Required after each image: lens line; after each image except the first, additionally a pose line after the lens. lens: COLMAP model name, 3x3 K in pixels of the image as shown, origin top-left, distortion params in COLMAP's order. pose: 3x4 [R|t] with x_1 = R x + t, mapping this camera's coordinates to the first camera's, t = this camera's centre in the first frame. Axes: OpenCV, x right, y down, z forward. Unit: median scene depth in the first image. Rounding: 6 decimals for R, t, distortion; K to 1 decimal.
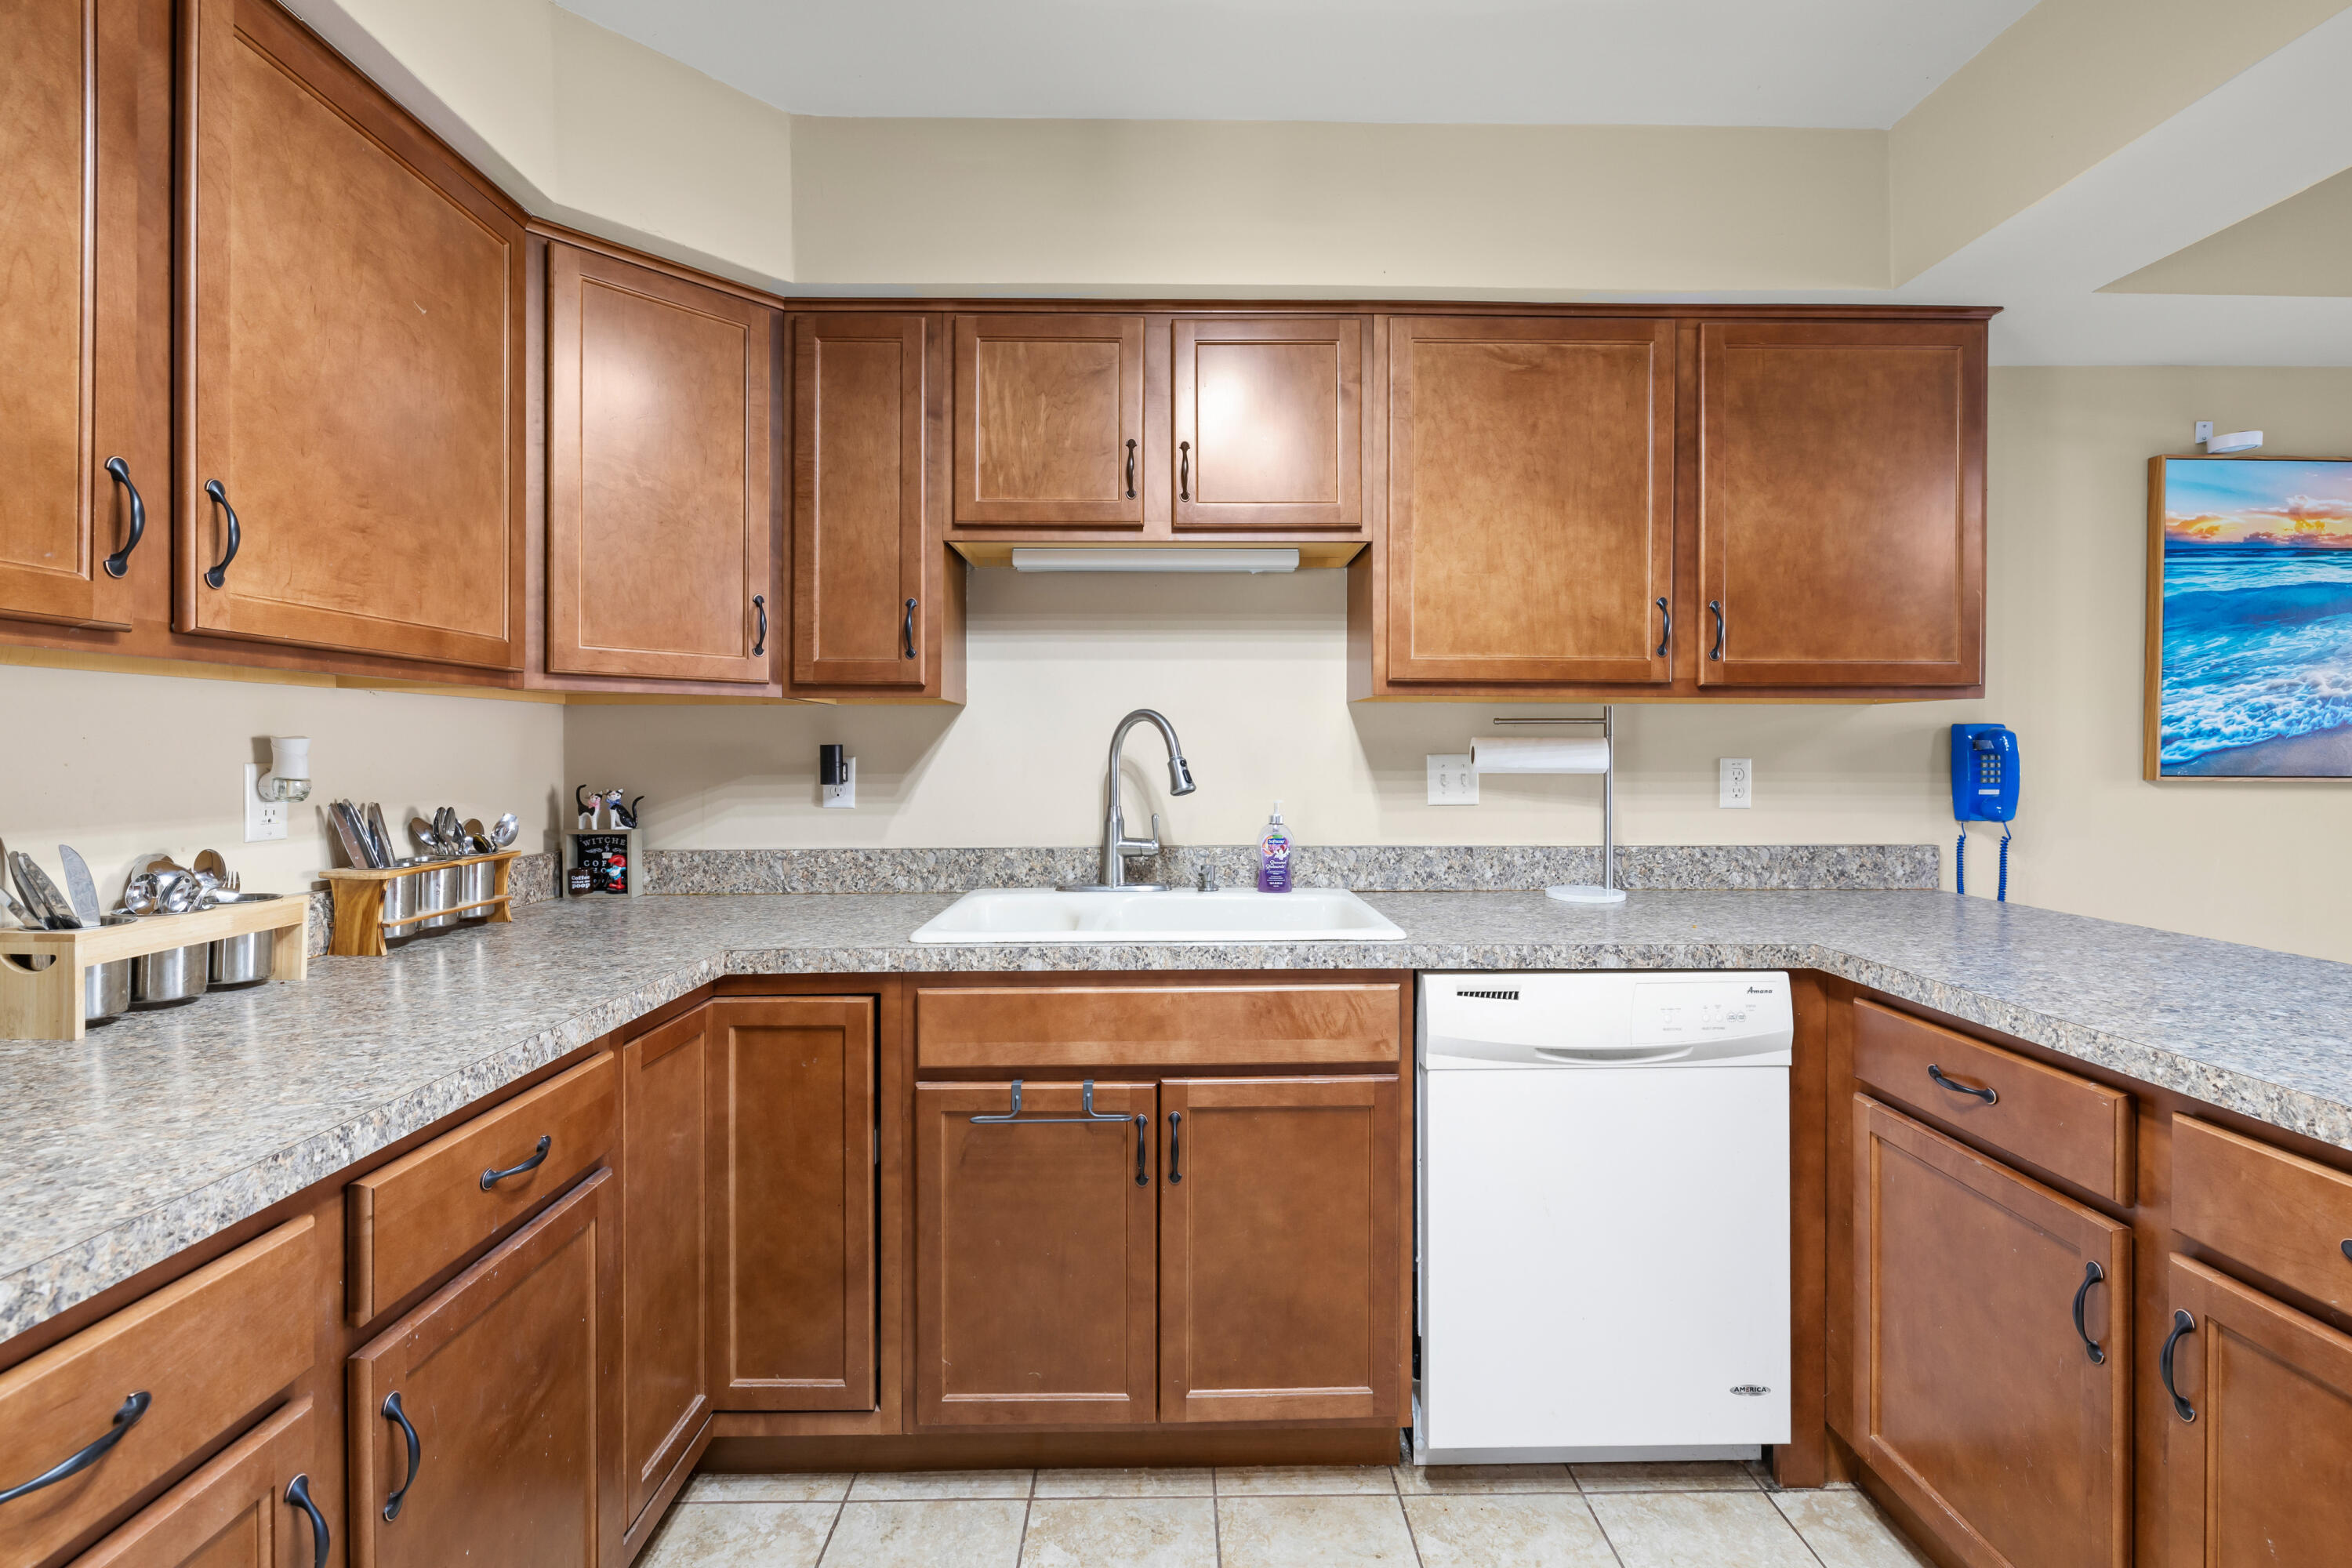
lens RADIAL K [[1000.0, 0, 1176.9], [0, 1000.0, 757.8], [0, 0, 1]] dist [0.001688, 0.000122]
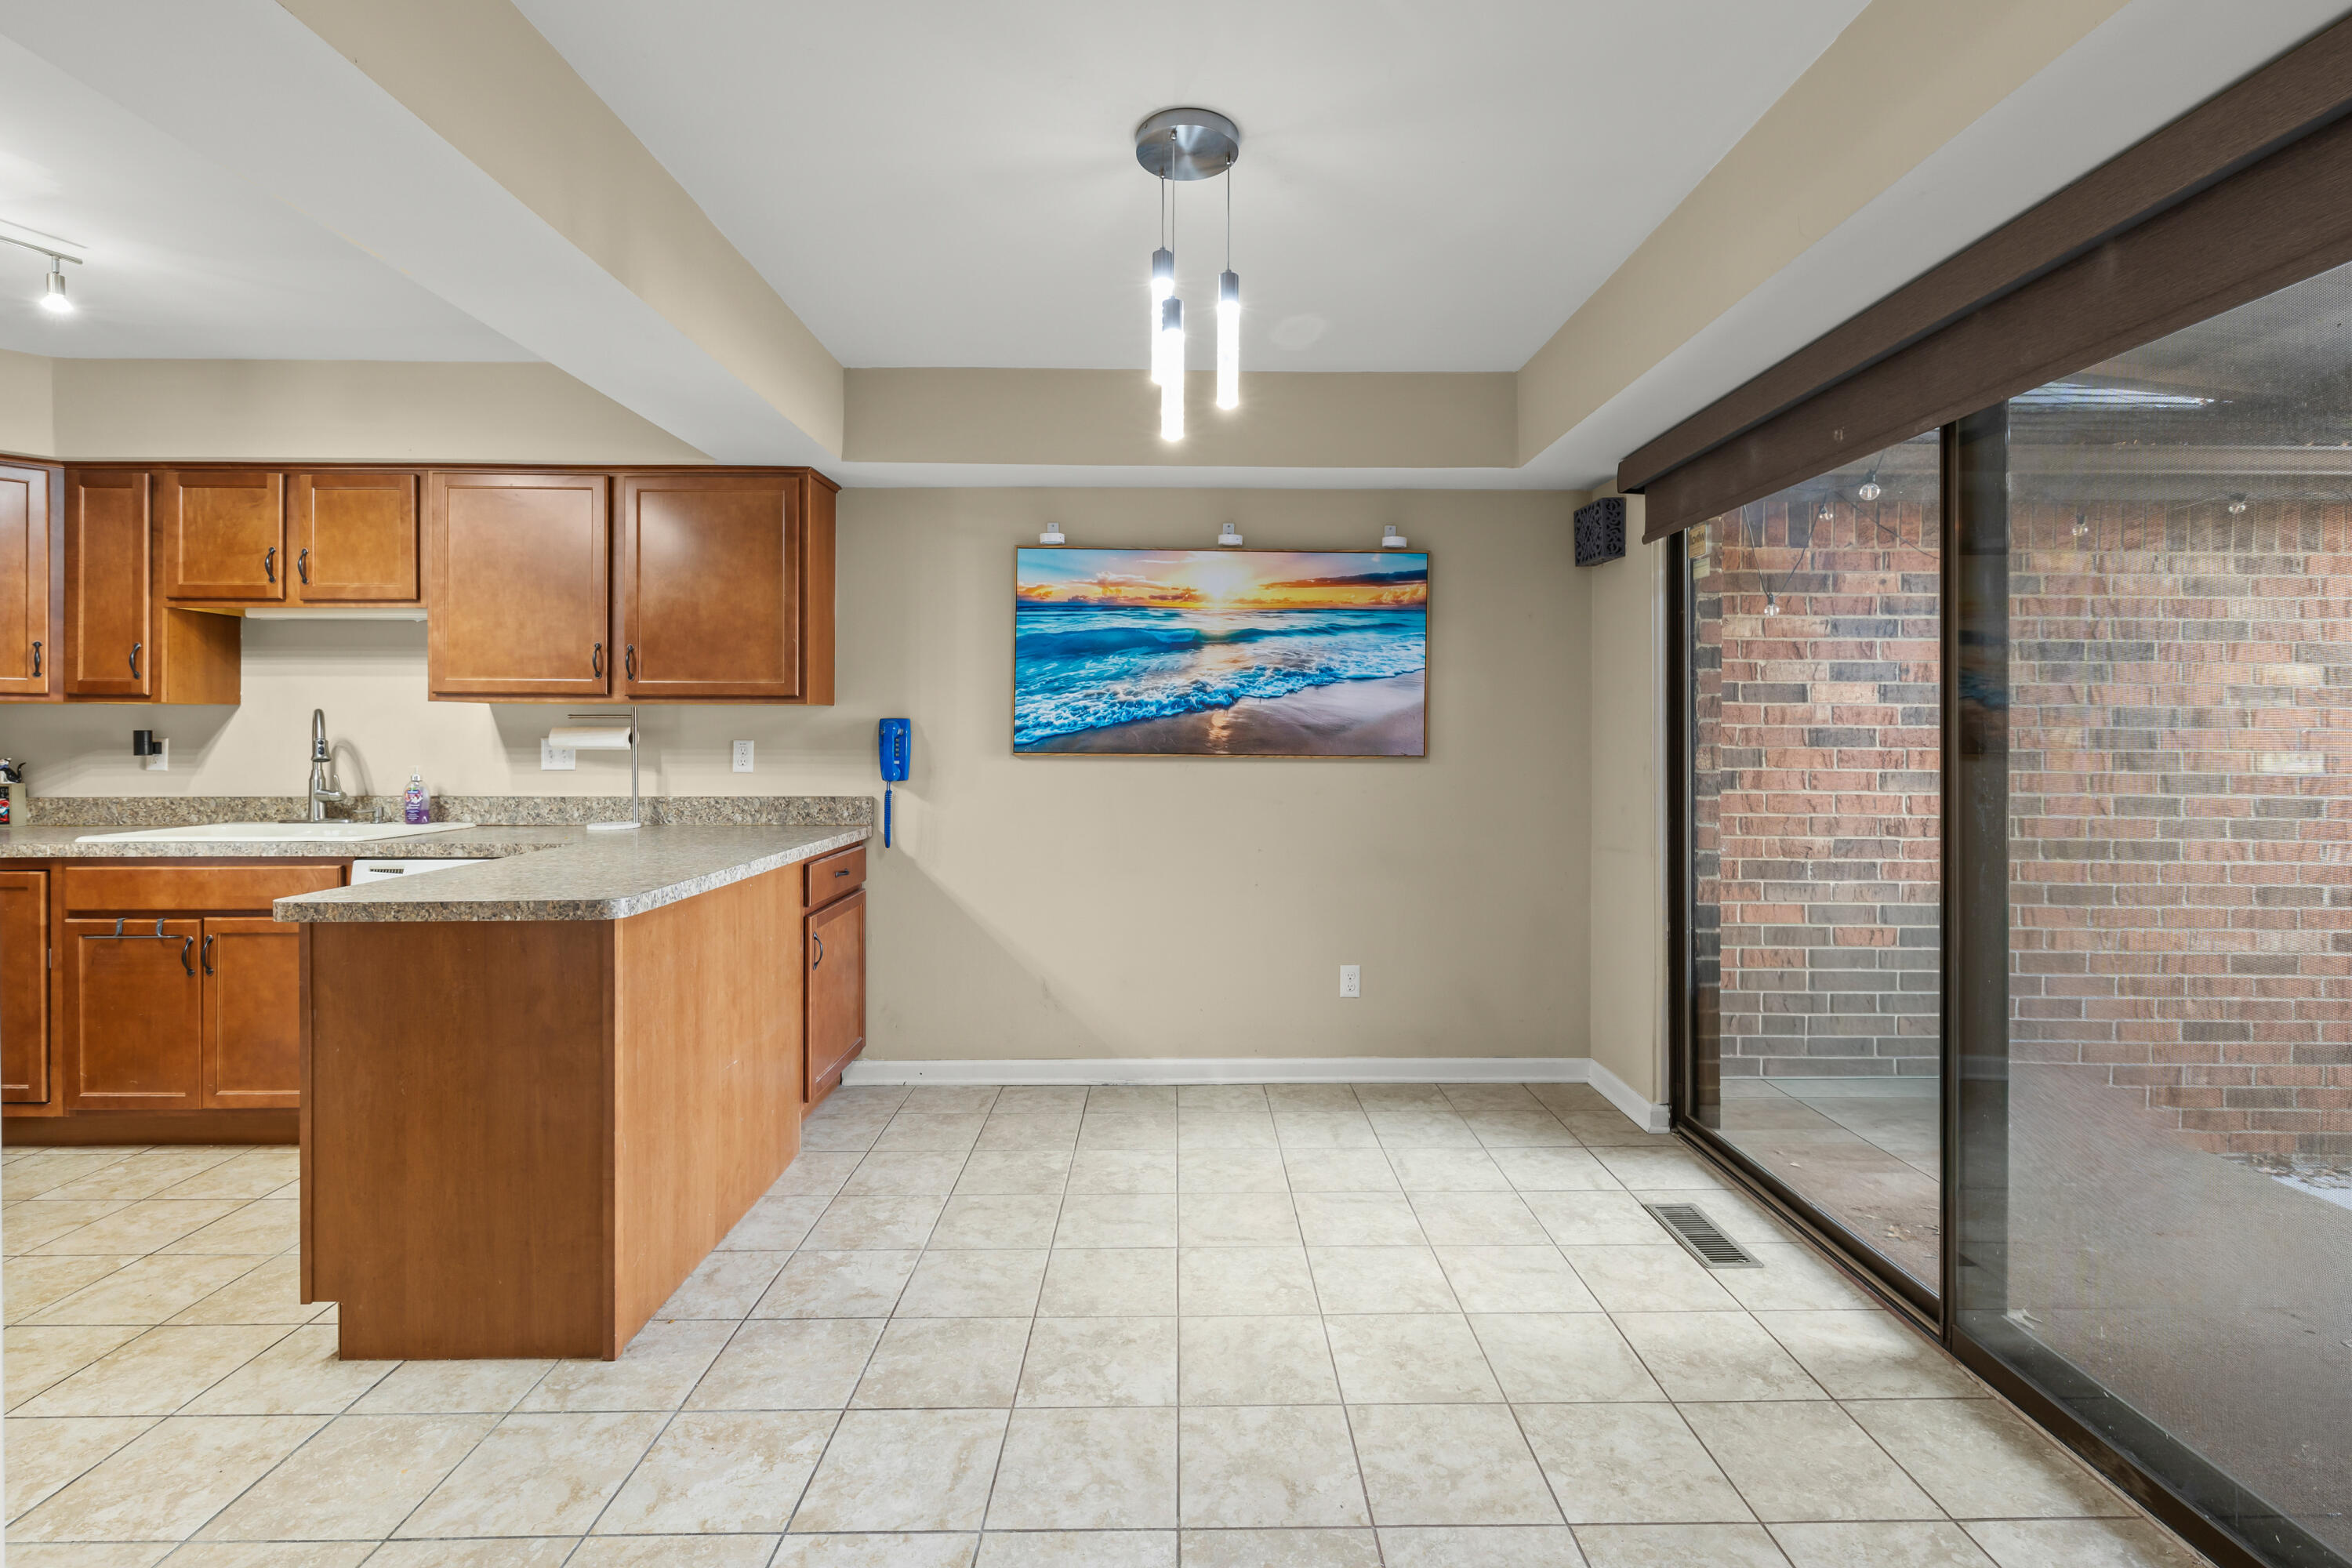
lens RADIAL K [[1069.8, 0, 1182.1], [0, 1069.8, 740.7], [0, 0, 1]] dist [0.001636, -0.000041]
pose [[0.999990, 0.002184, -0.003984, 1.283230], [-0.002188, 0.999997, -0.001102, 0.001372], [0.003982, 0.001111, 0.999991, -0.672901]]
